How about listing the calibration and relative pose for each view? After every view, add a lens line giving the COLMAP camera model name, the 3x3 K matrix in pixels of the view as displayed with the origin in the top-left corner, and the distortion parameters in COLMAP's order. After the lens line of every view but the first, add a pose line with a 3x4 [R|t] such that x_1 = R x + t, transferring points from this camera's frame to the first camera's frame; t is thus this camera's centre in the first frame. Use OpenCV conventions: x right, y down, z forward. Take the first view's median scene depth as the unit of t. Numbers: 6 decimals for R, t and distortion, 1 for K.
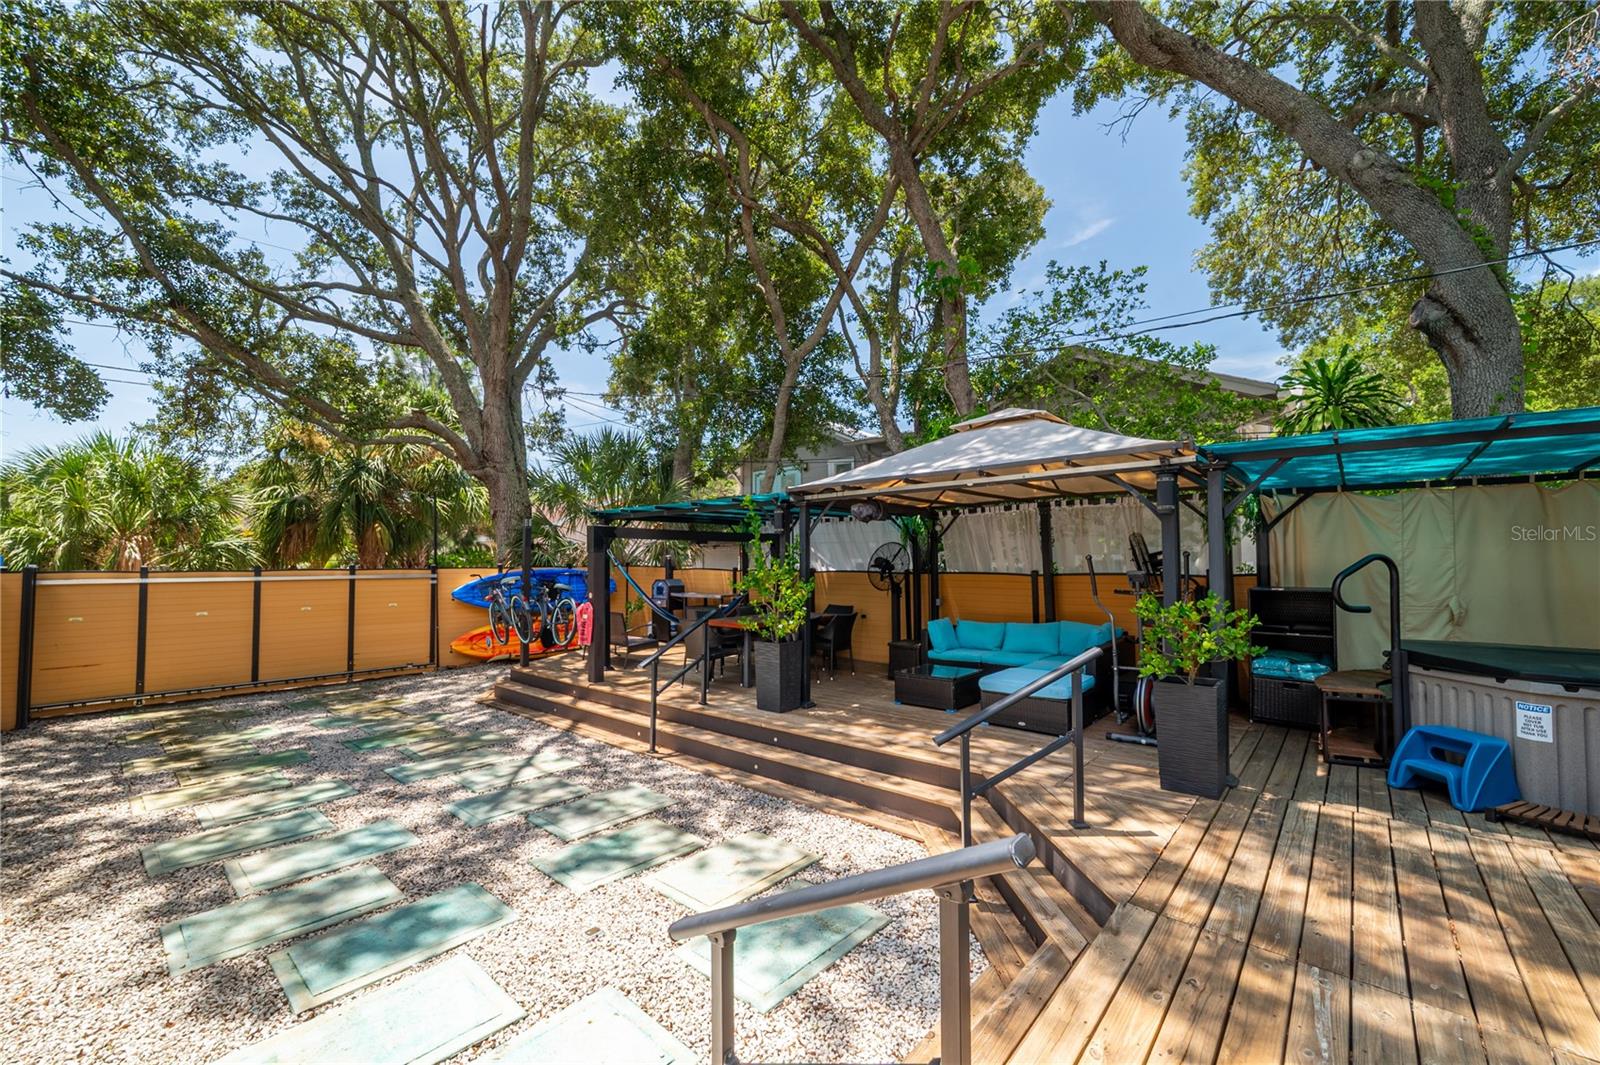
lens RADIAL K [[641.0, 0, 800.0], [0, 641.0, 532.5], [0, 0, 1]] dist [-0.024493, -0.000075]
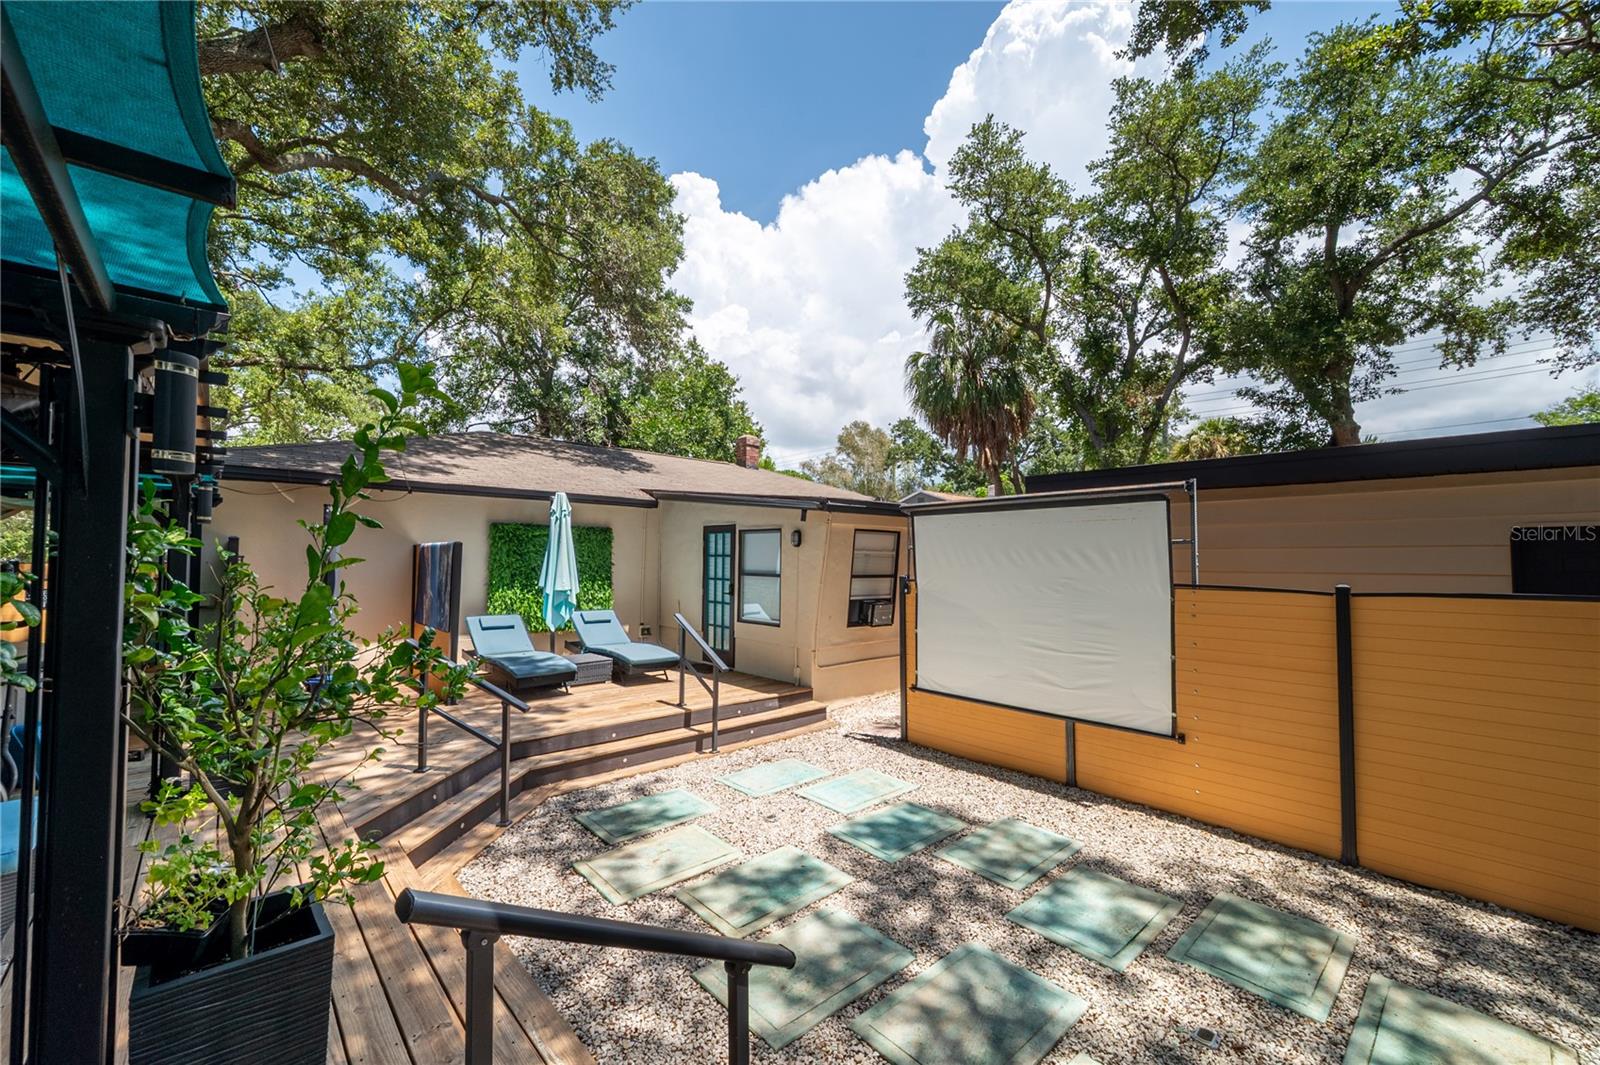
lens RADIAL K [[641.0, 0, 800.0], [0, 641.0, 532.5], [0, 0, 1]] dist [-0.024493, -0.000075]
pose [[-0.993615, 0.005736, 0.112680, -0.477775], [-0.004265, 0.996083, -0.088316, 0.053846], [-0.112745, -0.088232, -0.989699, 2.015435]]
